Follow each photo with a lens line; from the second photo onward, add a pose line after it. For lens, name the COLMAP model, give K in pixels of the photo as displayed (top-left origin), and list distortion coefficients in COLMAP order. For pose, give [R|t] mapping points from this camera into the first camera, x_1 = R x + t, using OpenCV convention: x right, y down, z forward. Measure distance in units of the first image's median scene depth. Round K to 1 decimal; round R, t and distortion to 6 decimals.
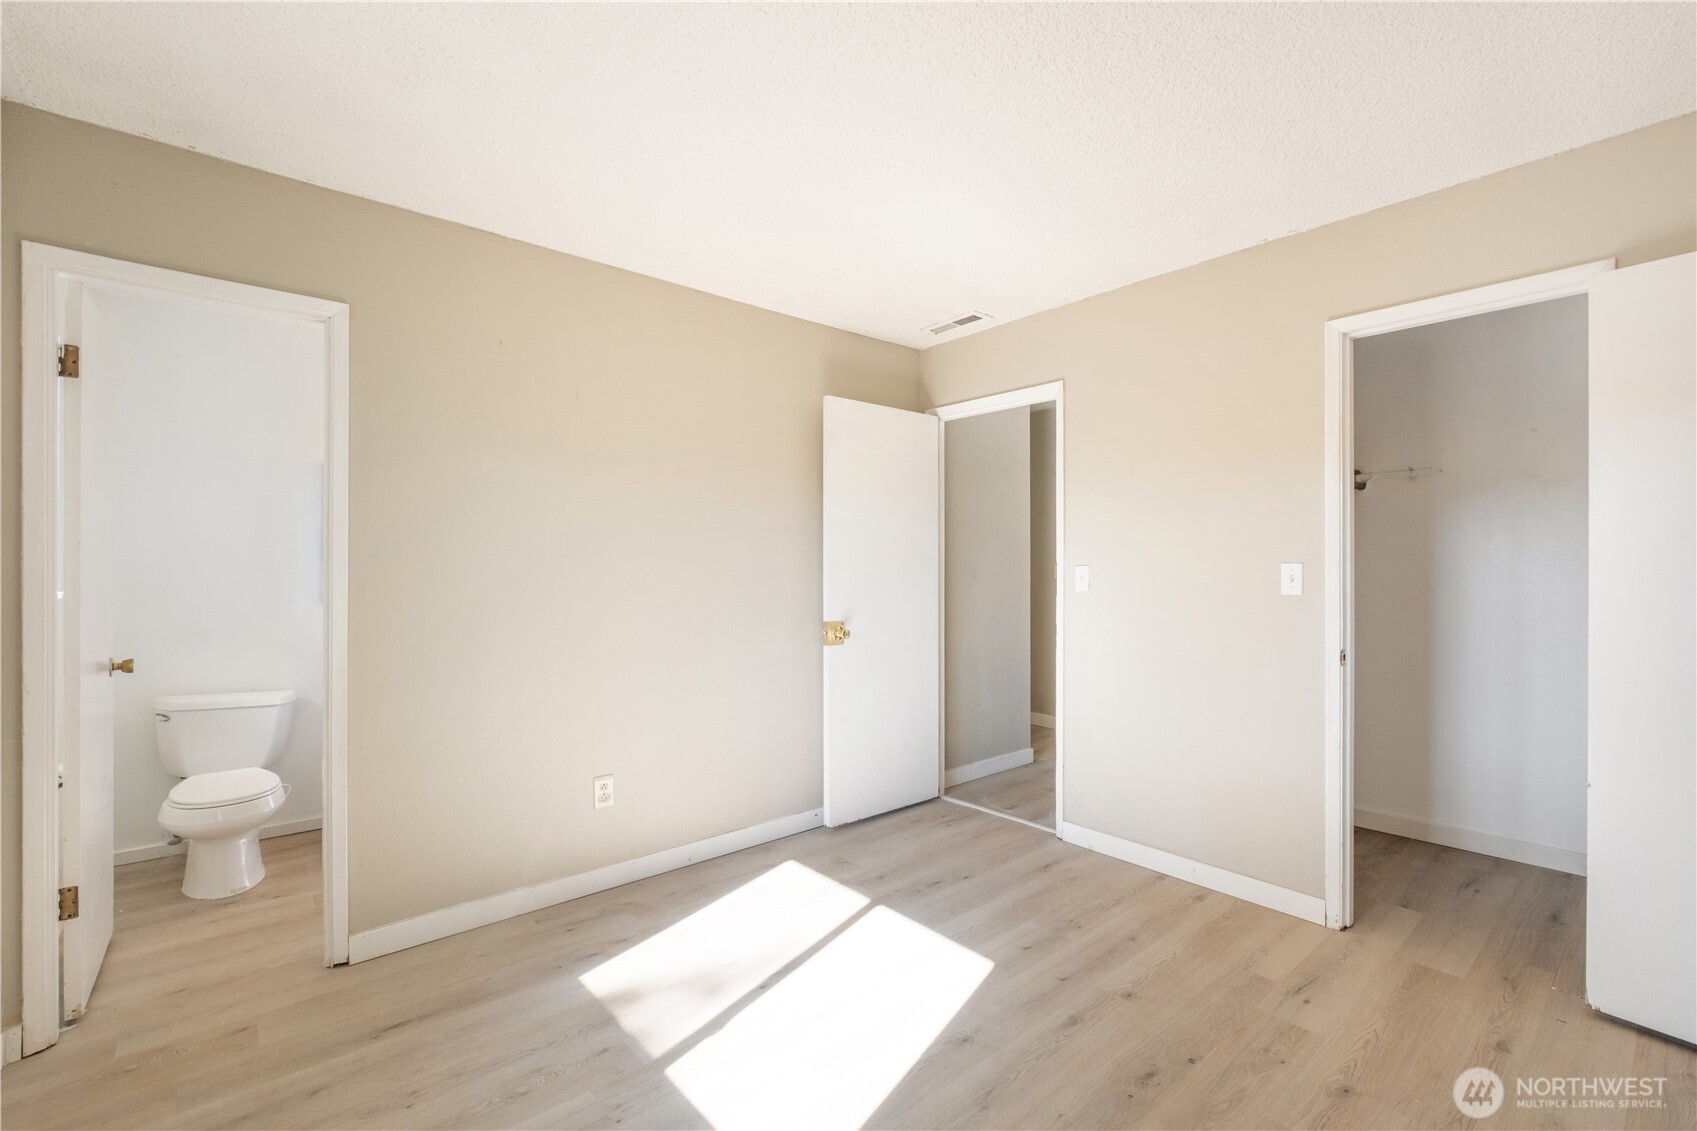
lens RADIAL K [[737.1, 0, 840.5], [0, 737.1, 565.0], [0, 0, 1]] dist [-0.005615, -0.000804]
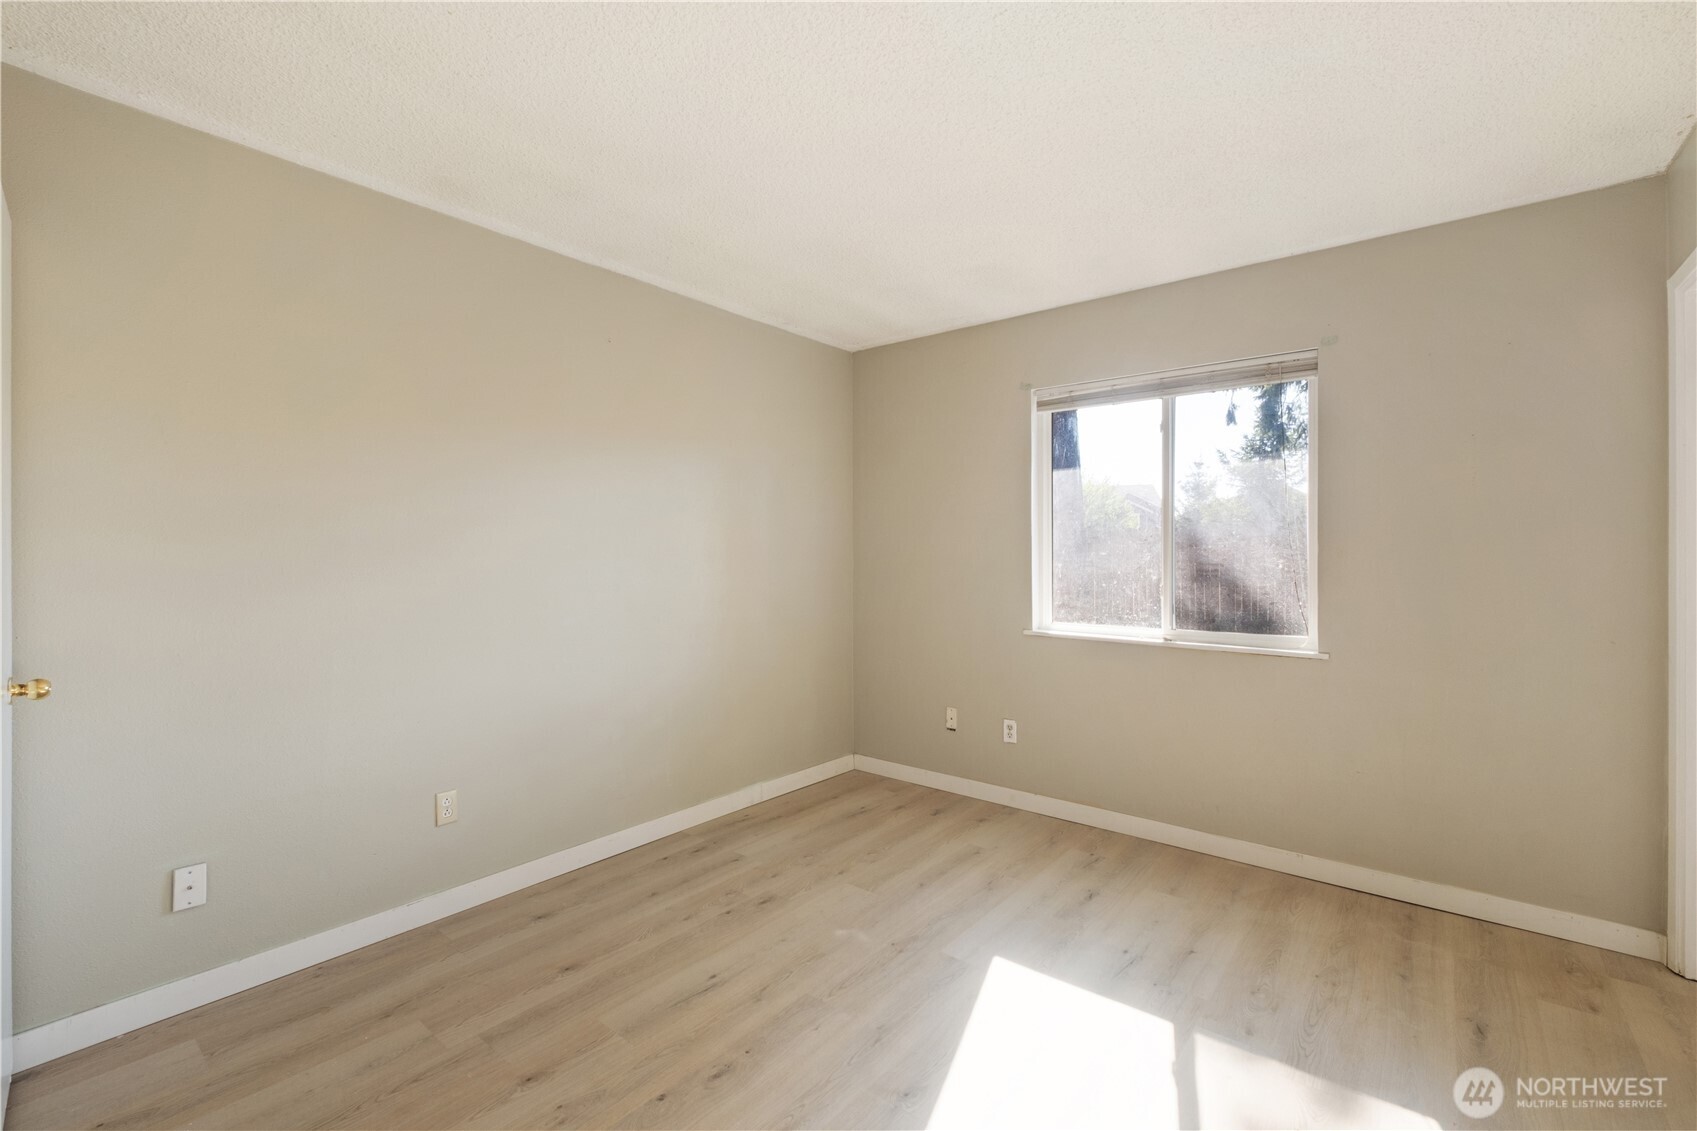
lens RADIAL K [[737.1, 0, 840.5], [0, 737.1, 565.0], [0, 0, 1]] dist [-0.005615, -0.000804]
pose [[-0.983107, 0.002863, -0.183007, 0.313856], [0.002165, 0.999990, 0.004014, 0.009121], [0.183017, 0.003550, -0.983103, 1.426475]]
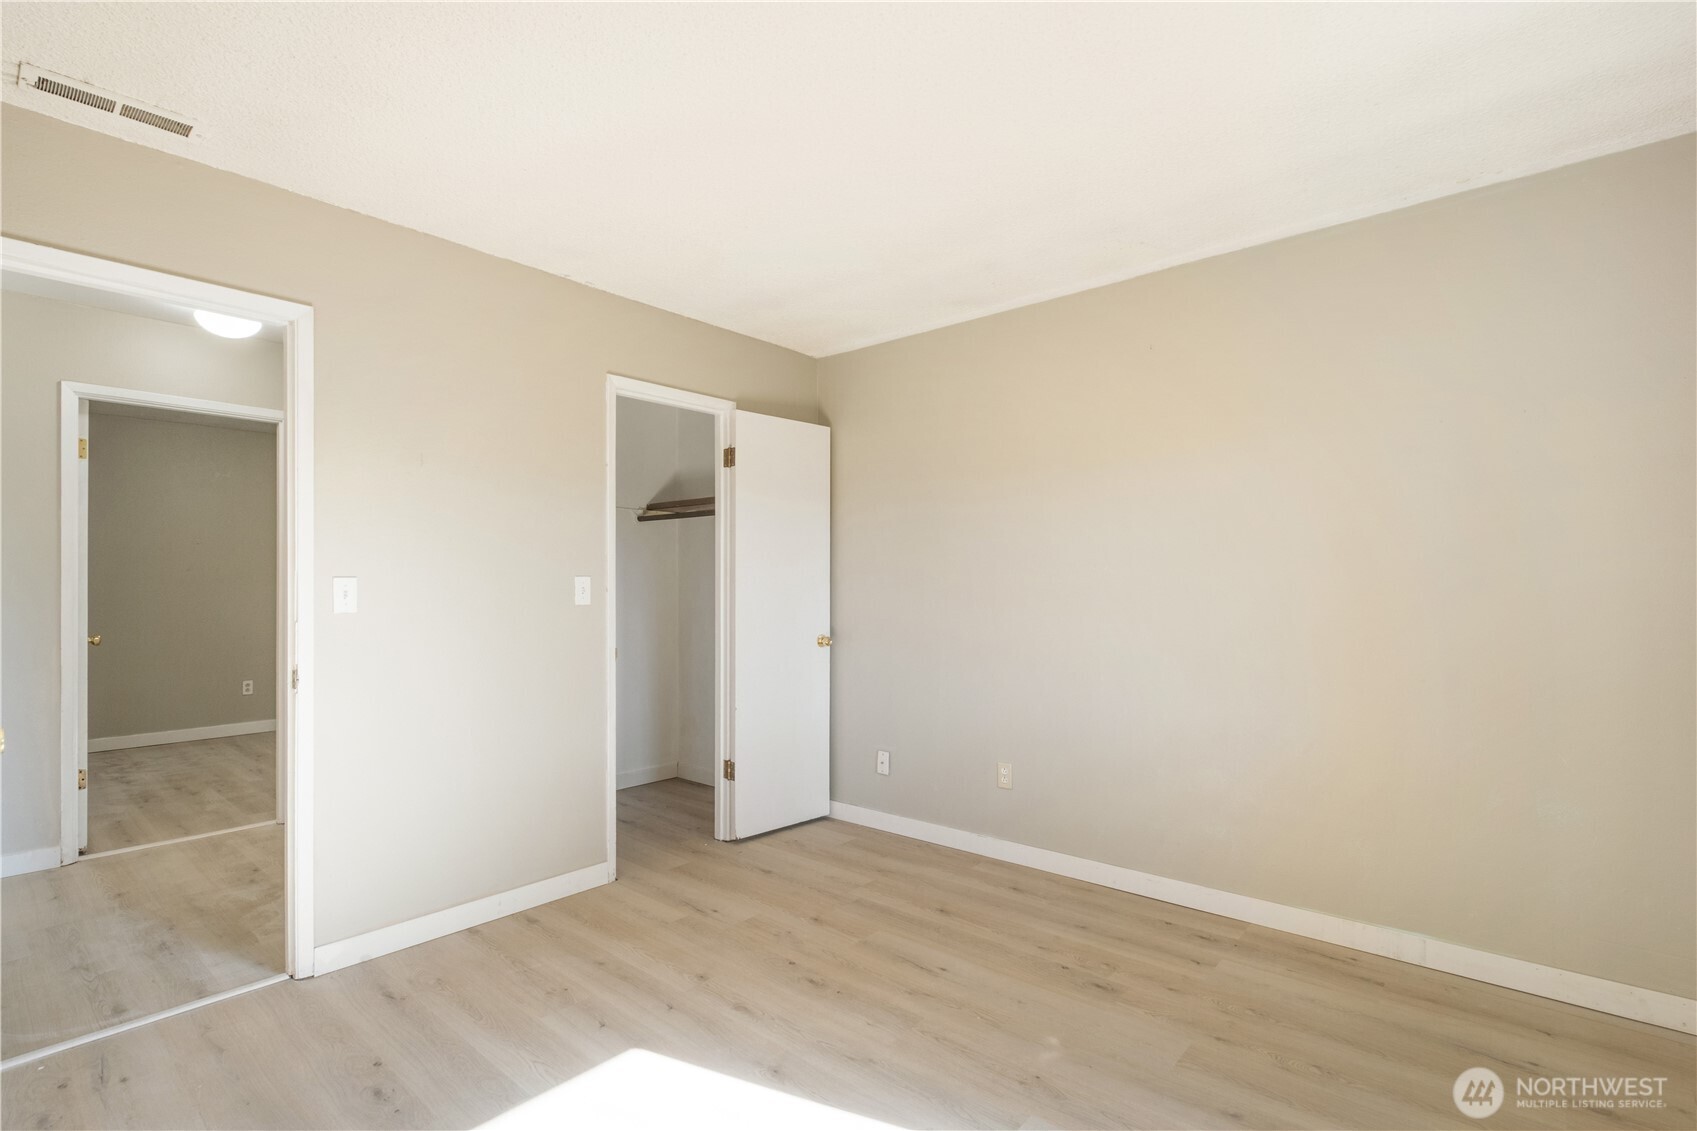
lens RADIAL K [[789.4, 0, 852.7], [0, 789.4, 597.6], [0, 0, 1]] dist [0.002243, -0.000428]
pose [[-0.159102, -0.016552, 0.987123, -0.658531], [-0.004755, 0.999861, 0.015999, 0.009720], [-0.987251, -0.002149, -0.159158, 0.824305]]
